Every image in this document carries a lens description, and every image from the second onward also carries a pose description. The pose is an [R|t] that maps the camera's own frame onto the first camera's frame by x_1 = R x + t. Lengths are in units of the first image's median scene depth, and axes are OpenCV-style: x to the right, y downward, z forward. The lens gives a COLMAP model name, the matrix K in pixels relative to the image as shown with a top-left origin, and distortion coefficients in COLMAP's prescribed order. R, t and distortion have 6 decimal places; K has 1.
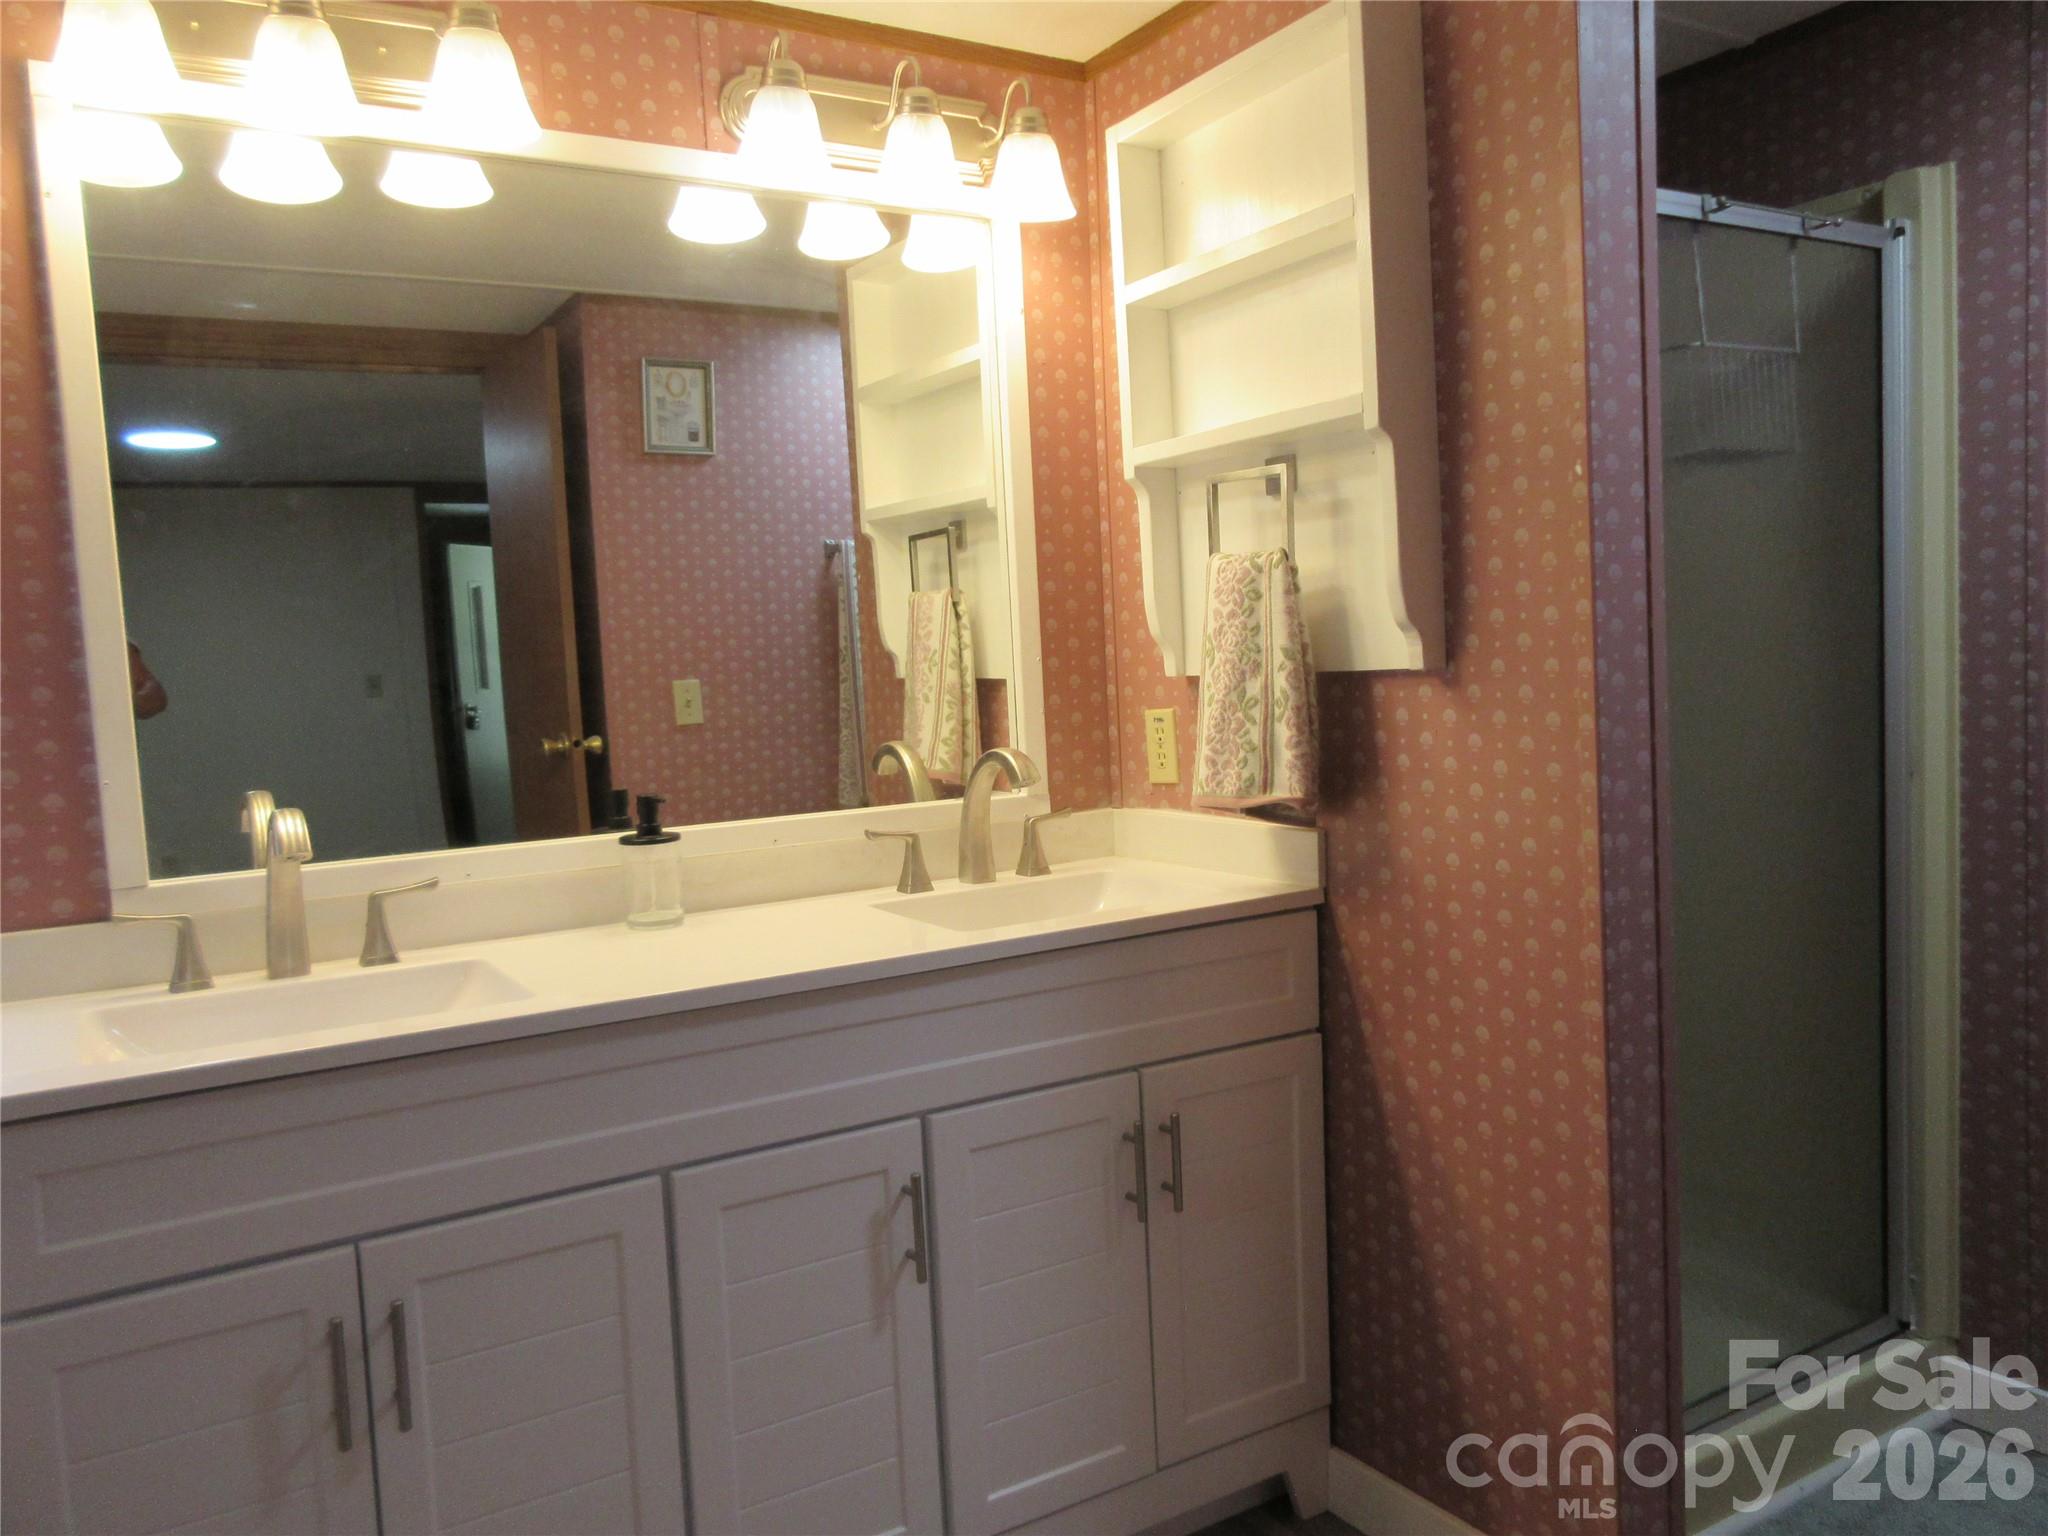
lens RADIAL K [[1540.7, 0, 1030.0], [0, 1540.7, 753.9], [0, 0, 1]] dist [0.003931, 0.011694]
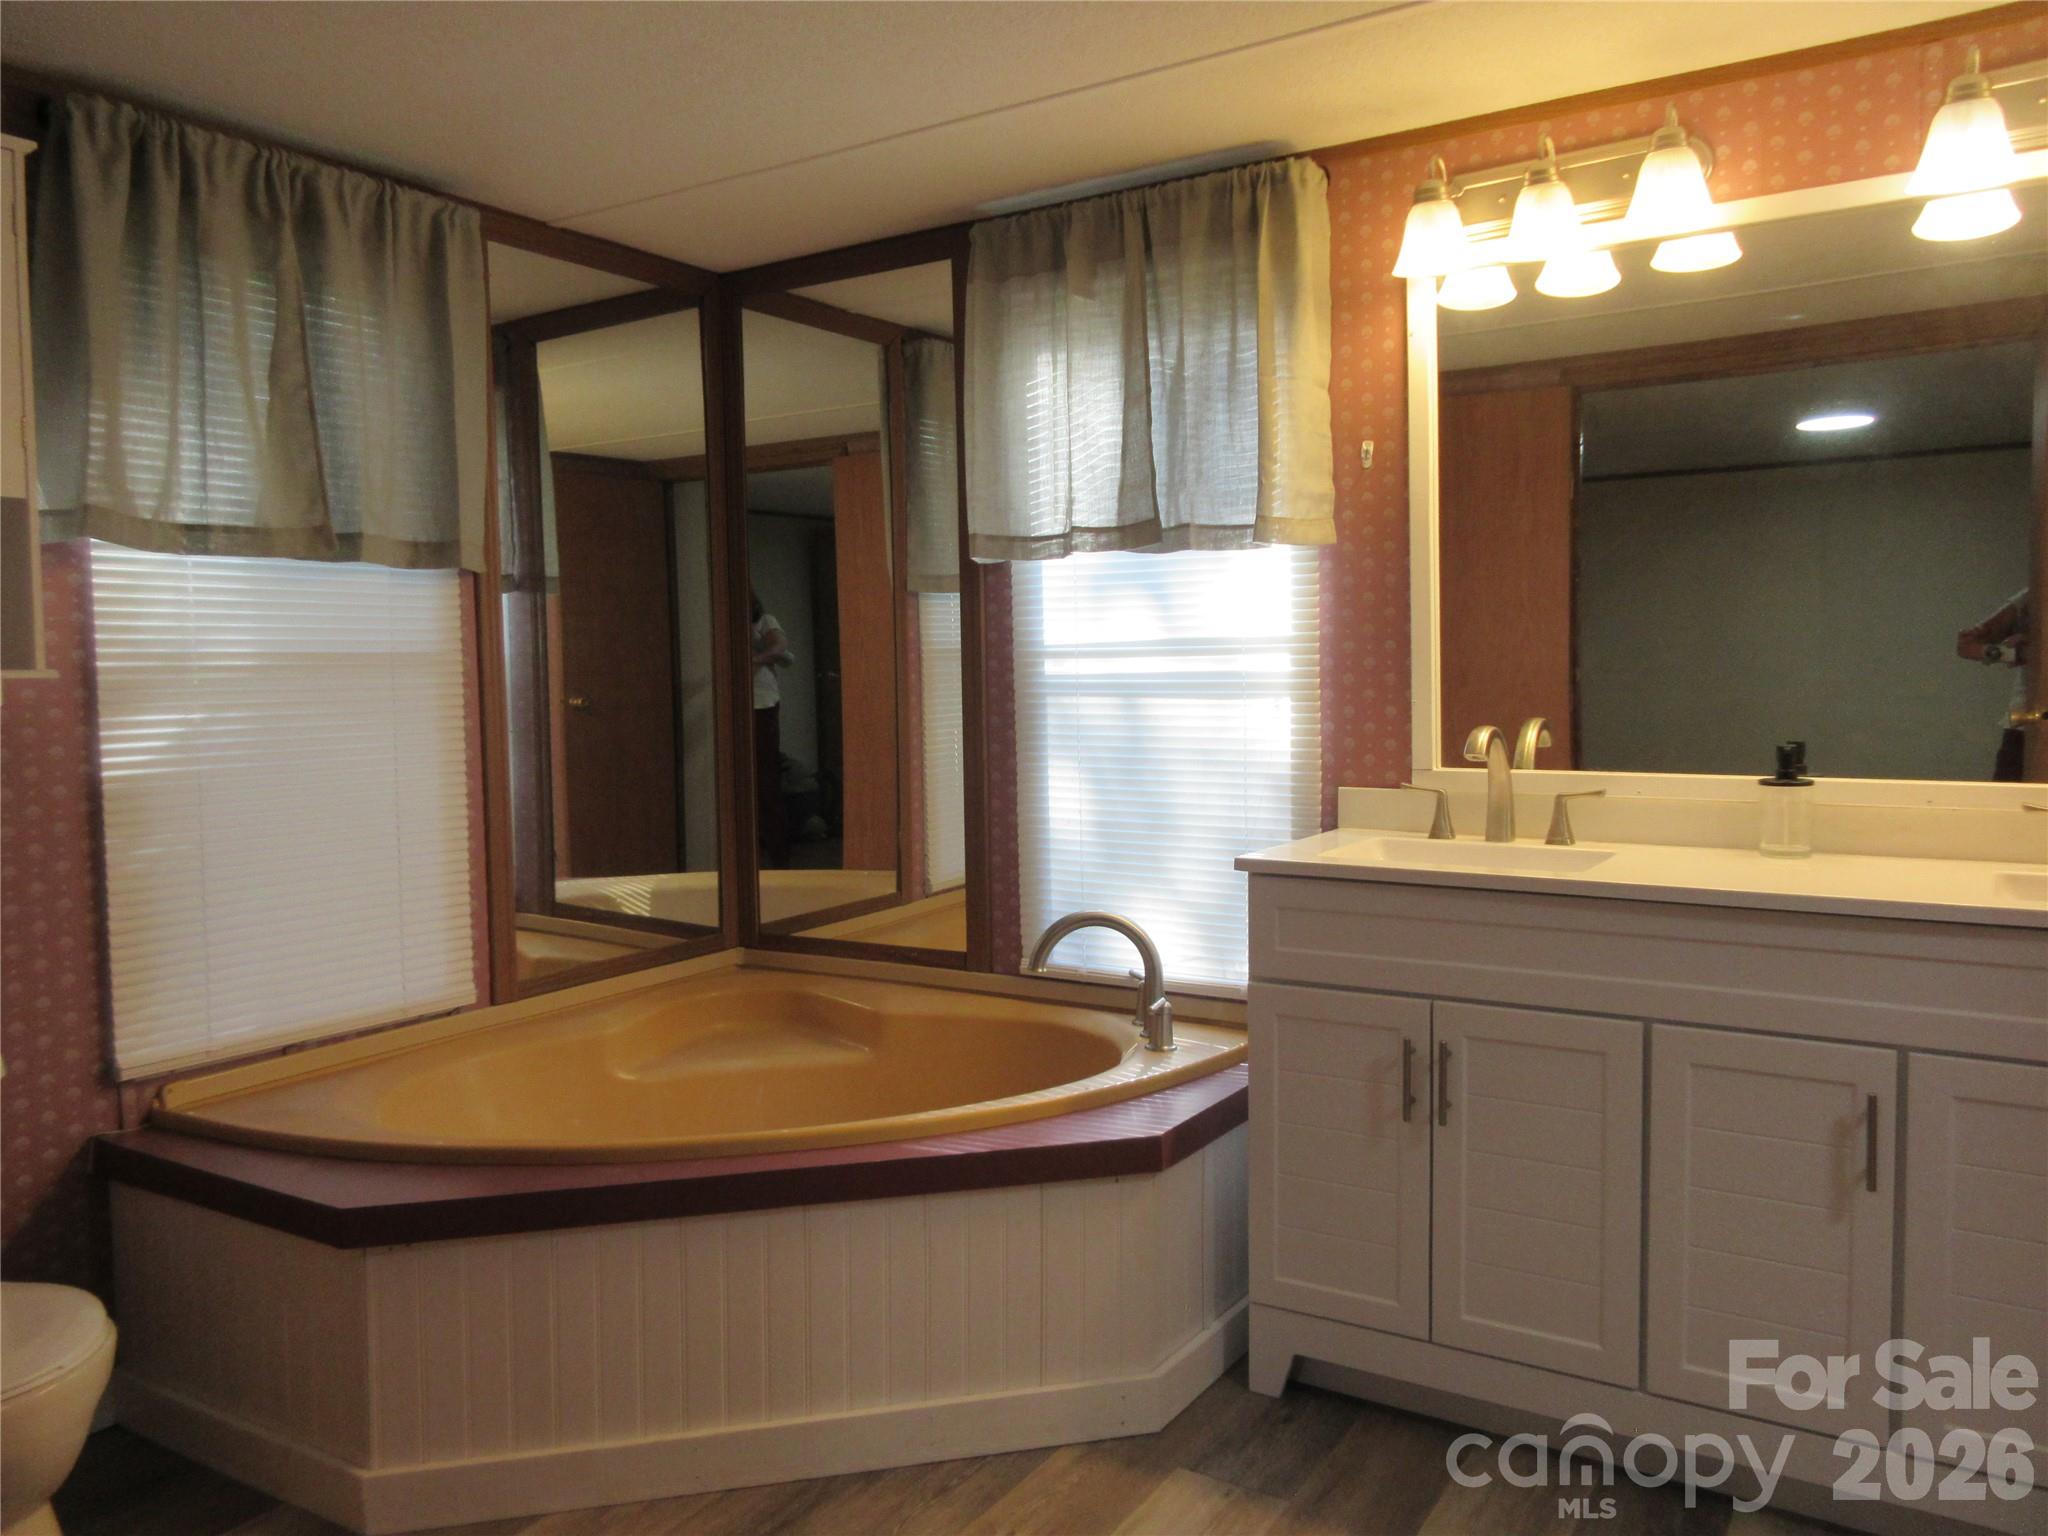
lens RADIAL K [[1540.7, 0, 1019.4], [0, 1540.7, 770.2], [0, 0, 1]] dist [0.003931, 0.011694]
pose [[0.437270, 0.100776, -0.893666, 0.623062], [-0.072648, 0.994413, 0.076590, -0.003031], [0.896391, 0.031432, 0.442148, -0.059652]]
